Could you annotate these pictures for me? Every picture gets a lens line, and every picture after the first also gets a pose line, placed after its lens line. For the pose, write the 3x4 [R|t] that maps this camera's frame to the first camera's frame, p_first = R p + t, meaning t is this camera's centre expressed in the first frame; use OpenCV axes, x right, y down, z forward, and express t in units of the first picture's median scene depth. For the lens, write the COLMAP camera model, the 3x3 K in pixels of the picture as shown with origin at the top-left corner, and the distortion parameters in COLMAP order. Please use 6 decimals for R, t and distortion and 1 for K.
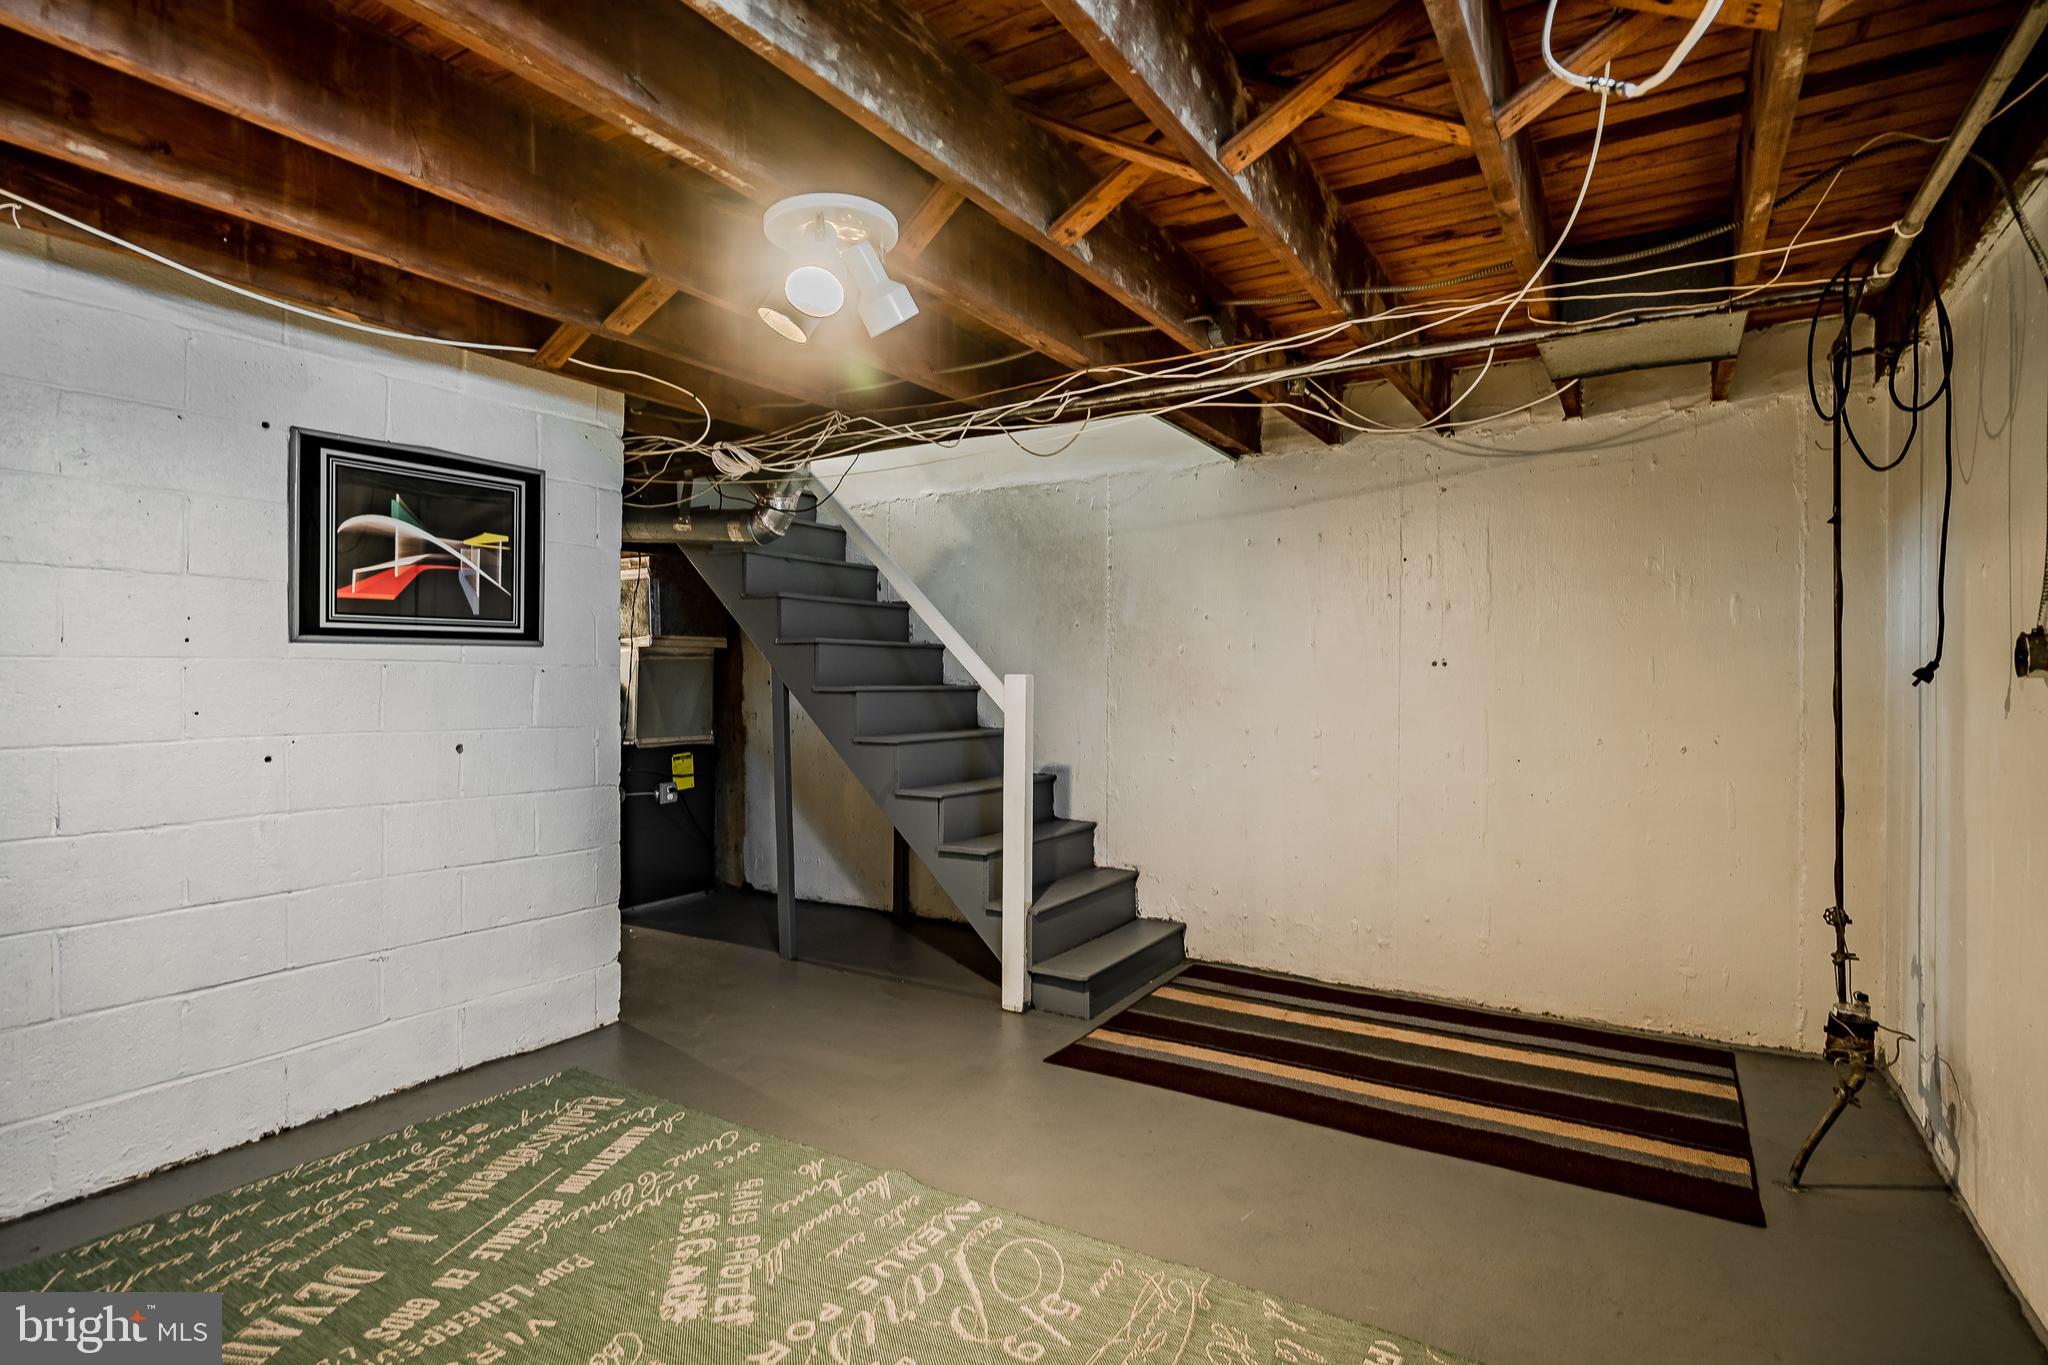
lens RADIAL K [[1038.9, 0, 1024.0], [0, 1038.9, 682.5], [0, 0, 1]] dist [0.000822, 0.000723]
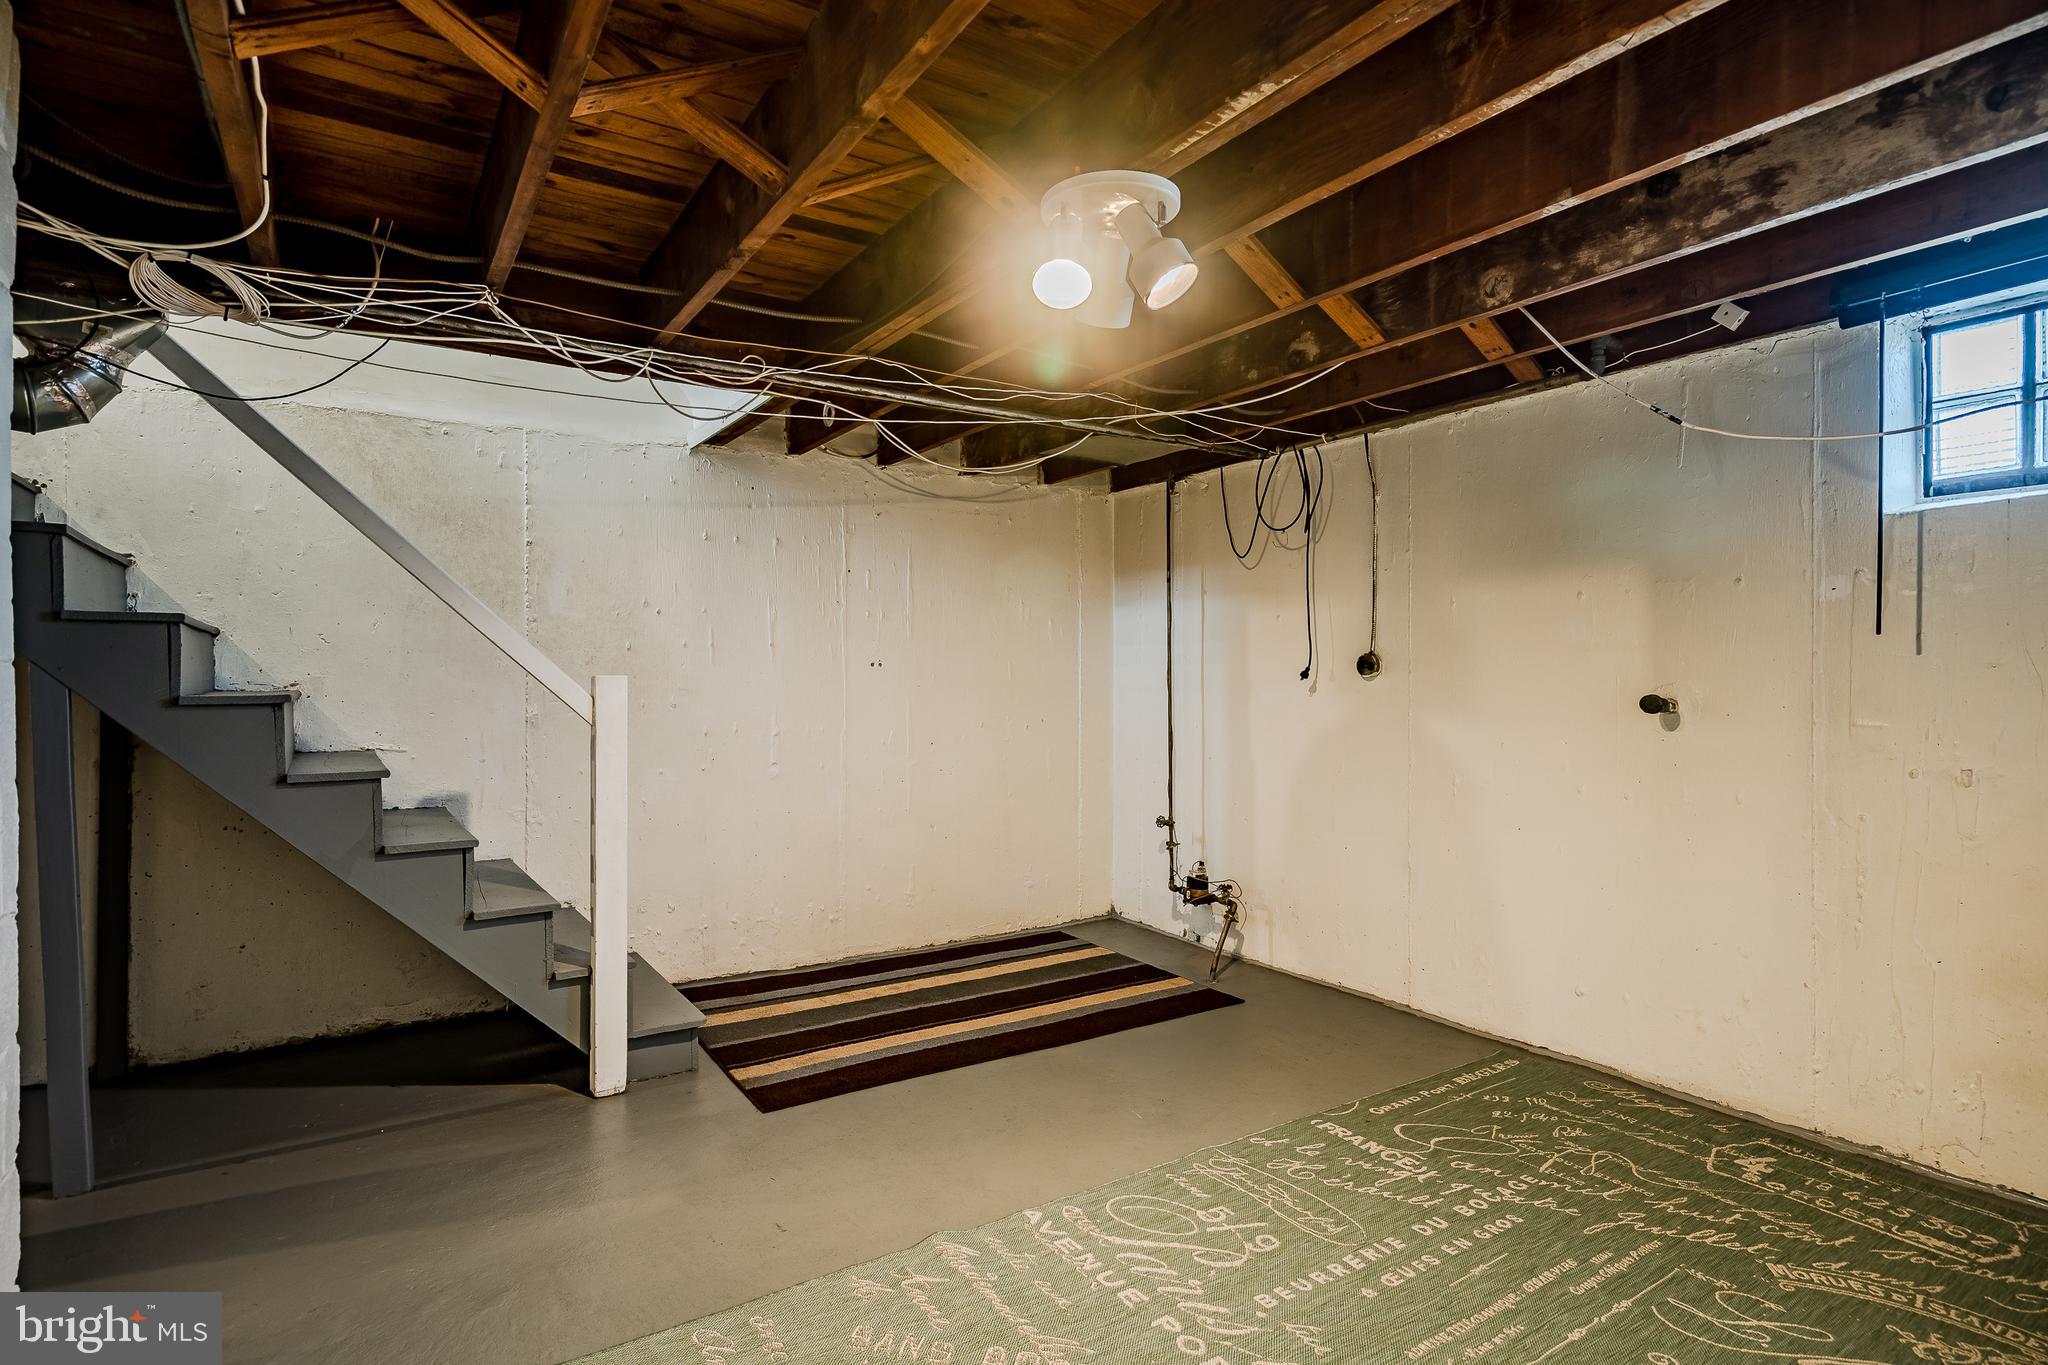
lens RADIAL K [[1038.9, 0, 1024.0], [0, 1038.9, 682.5], [0, 0, 1]] dist [0.000822, 0.000723]
pose [[0.437633, -0.009253, 0.899106, -0.619067], [0.007548, 0.999950, 0.006617, -0.004764], [-0.899122, 0.003891, 0.437680, 0.379535]]
